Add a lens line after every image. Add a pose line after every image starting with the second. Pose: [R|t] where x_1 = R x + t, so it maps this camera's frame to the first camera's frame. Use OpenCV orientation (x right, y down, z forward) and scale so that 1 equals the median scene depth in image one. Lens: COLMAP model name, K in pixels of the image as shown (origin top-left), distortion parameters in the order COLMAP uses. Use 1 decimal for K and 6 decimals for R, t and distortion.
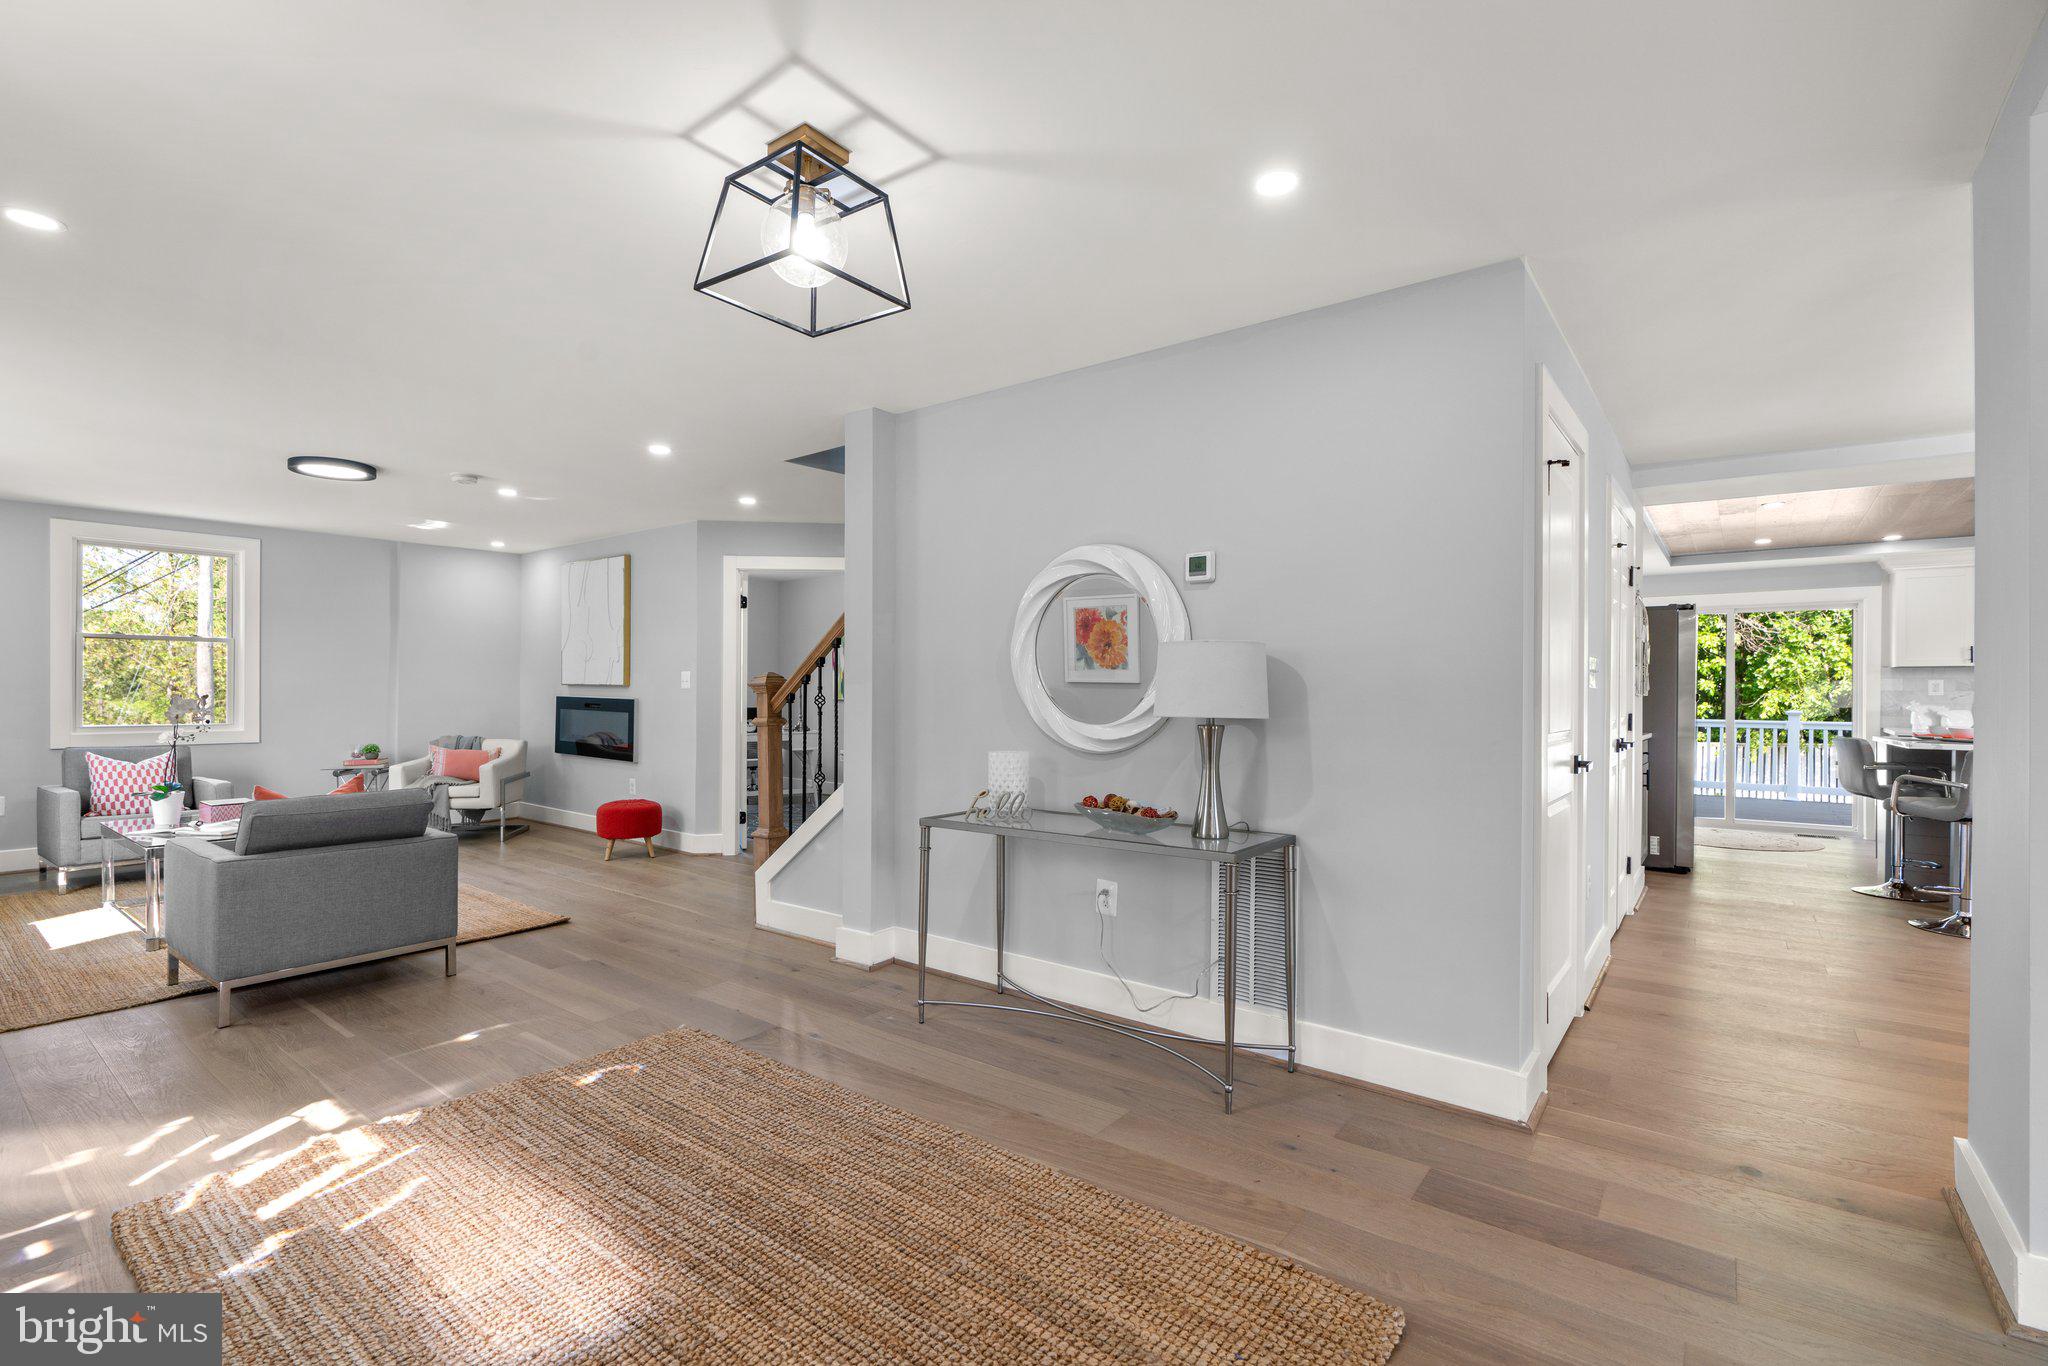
lens RADIAL K [[912.0, 0, 1024.0], [0, 912.0, 683.0], [0, 0, 1]] dist [-0.002494, 0.000213]
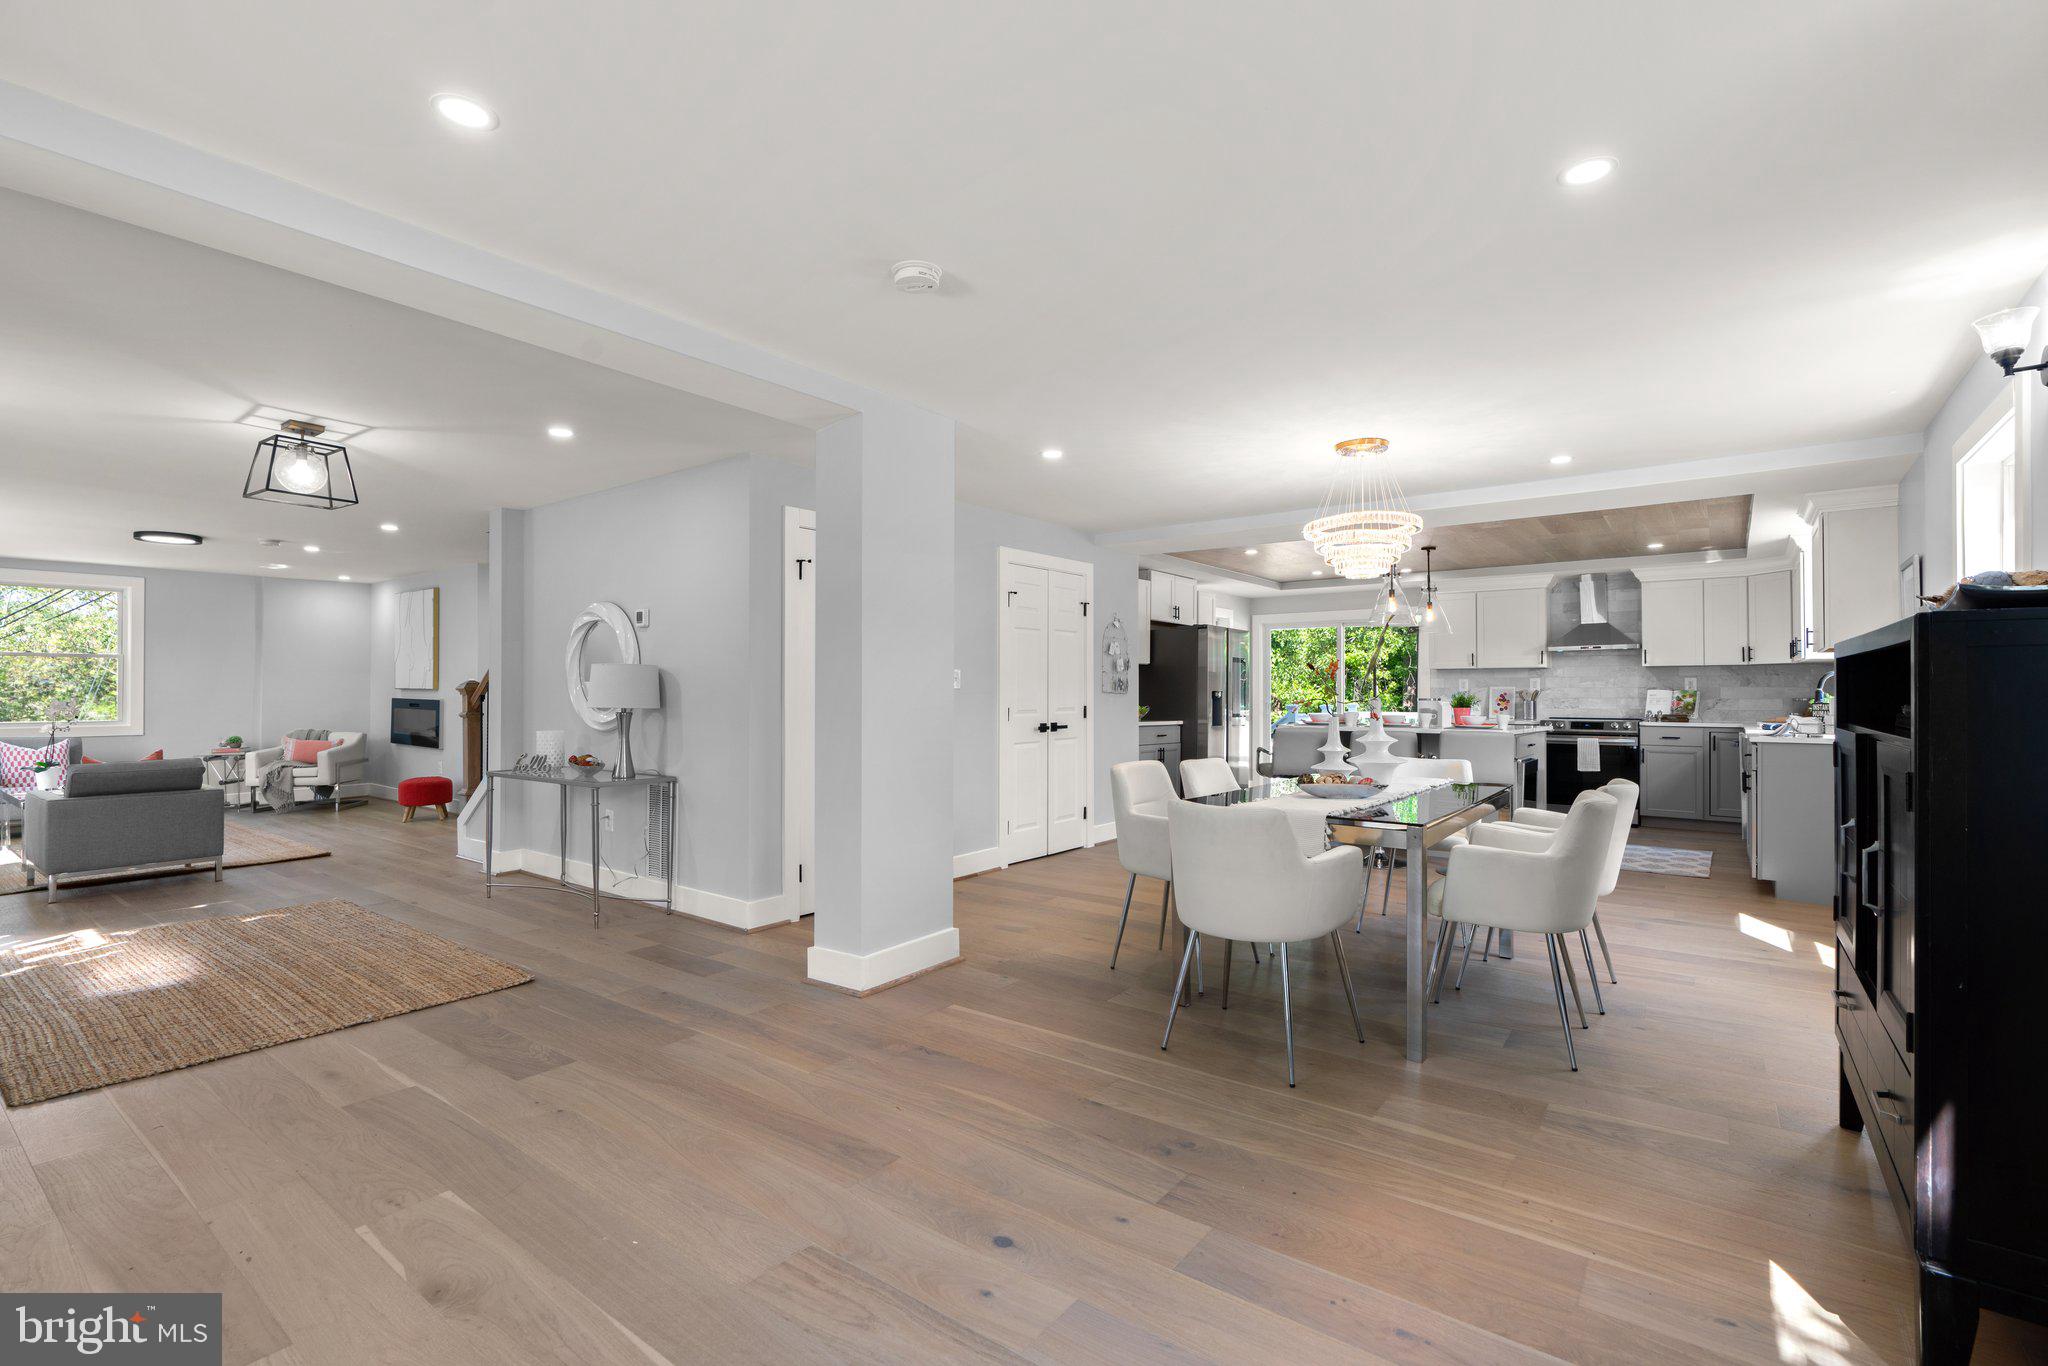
lens RADIAL K [[909.0, 0, 1021.4], [0, 909.0, 674.5], [0, 0, 1]] dist [-0.000473, 0.000791]
pose [[0.999942, -0.005158, 0.009410, 0.402116], [0.005241, 0.999948, -0.008793, -0.002610], [-0.009364, 0.008842, 0.999917, -0.308277]]
